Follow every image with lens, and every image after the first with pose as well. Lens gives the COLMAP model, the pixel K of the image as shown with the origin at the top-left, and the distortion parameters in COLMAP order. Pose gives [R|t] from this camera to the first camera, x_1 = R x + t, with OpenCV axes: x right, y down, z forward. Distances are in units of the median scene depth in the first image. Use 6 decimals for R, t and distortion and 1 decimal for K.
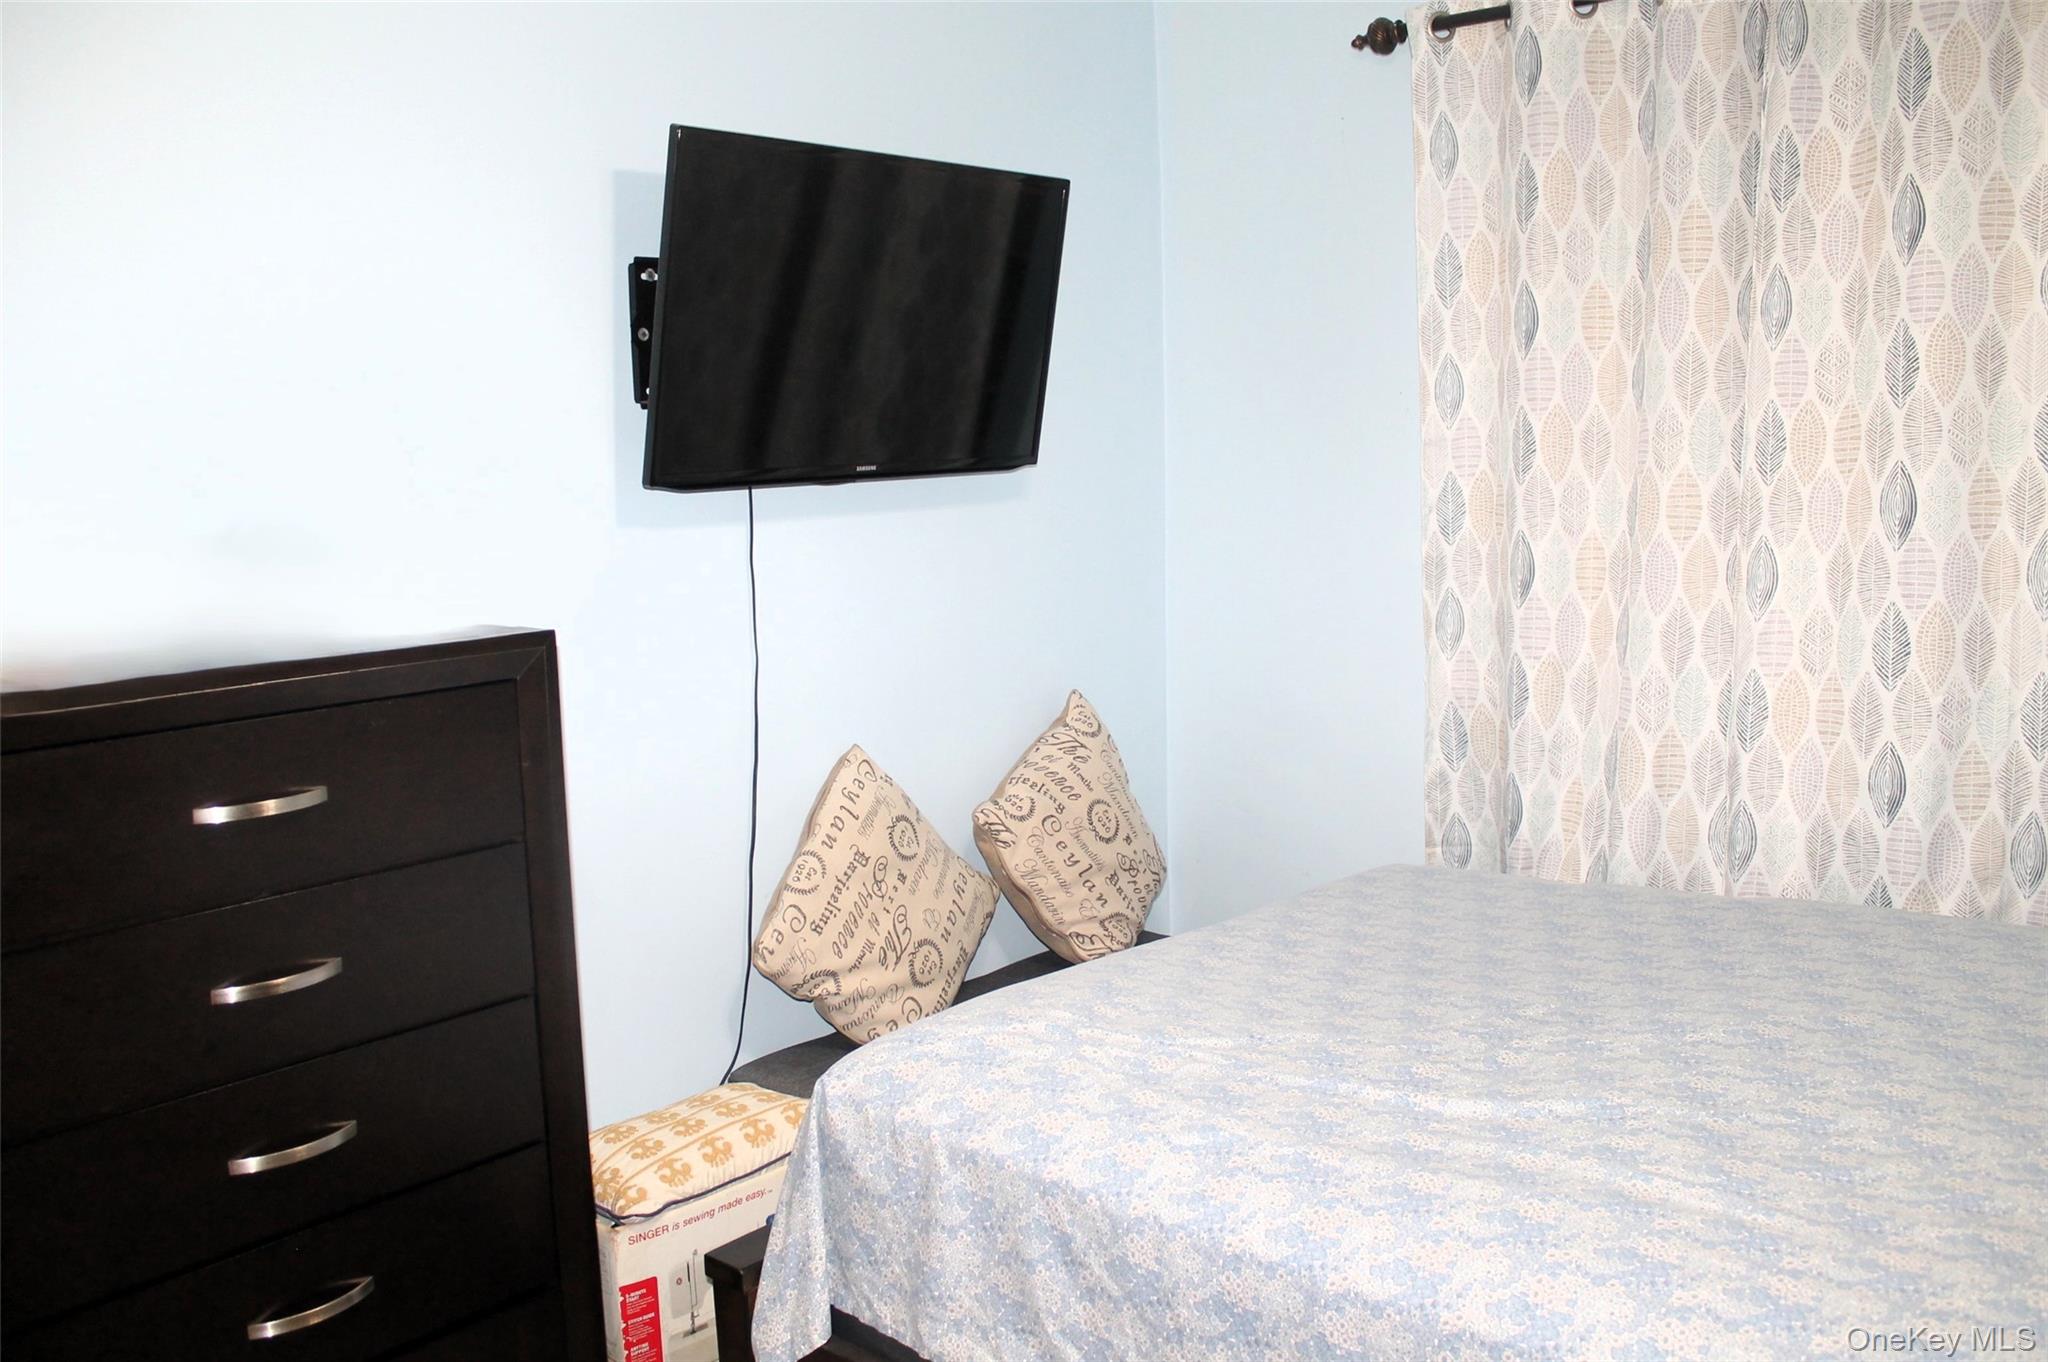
lens RADIAL K [[1811.5, 0, 1024.0], [0, 1811.5, 681.0], [0, 0, 1]] dist [-0.191903, 0.196996]
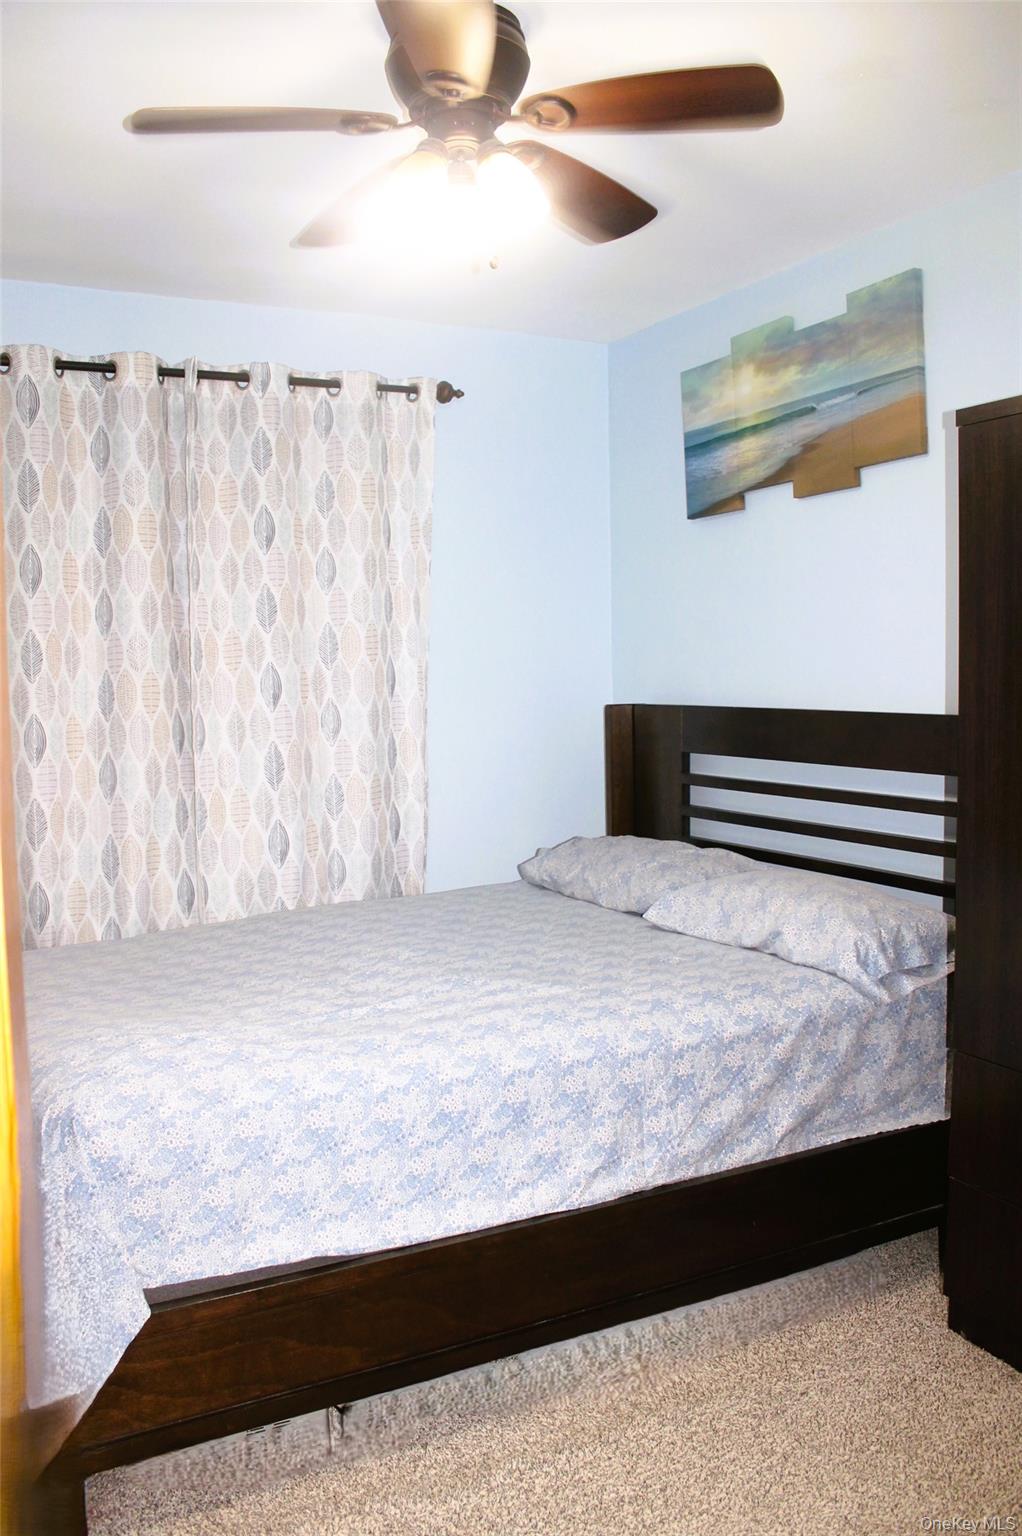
lens RADIAL K [[1382.5, 0, 515.9], [0, 1382.5, 814.6], [0, 0, 1]] dist [-0.158188, 0.175581]
pose [[0.320425, -0.074163, 0.944366, -0.753578], [0.139895, 0.989704, 0.030257, 0.021009], [-0.936887, 0.122417, 0.327501, 0.314579]]
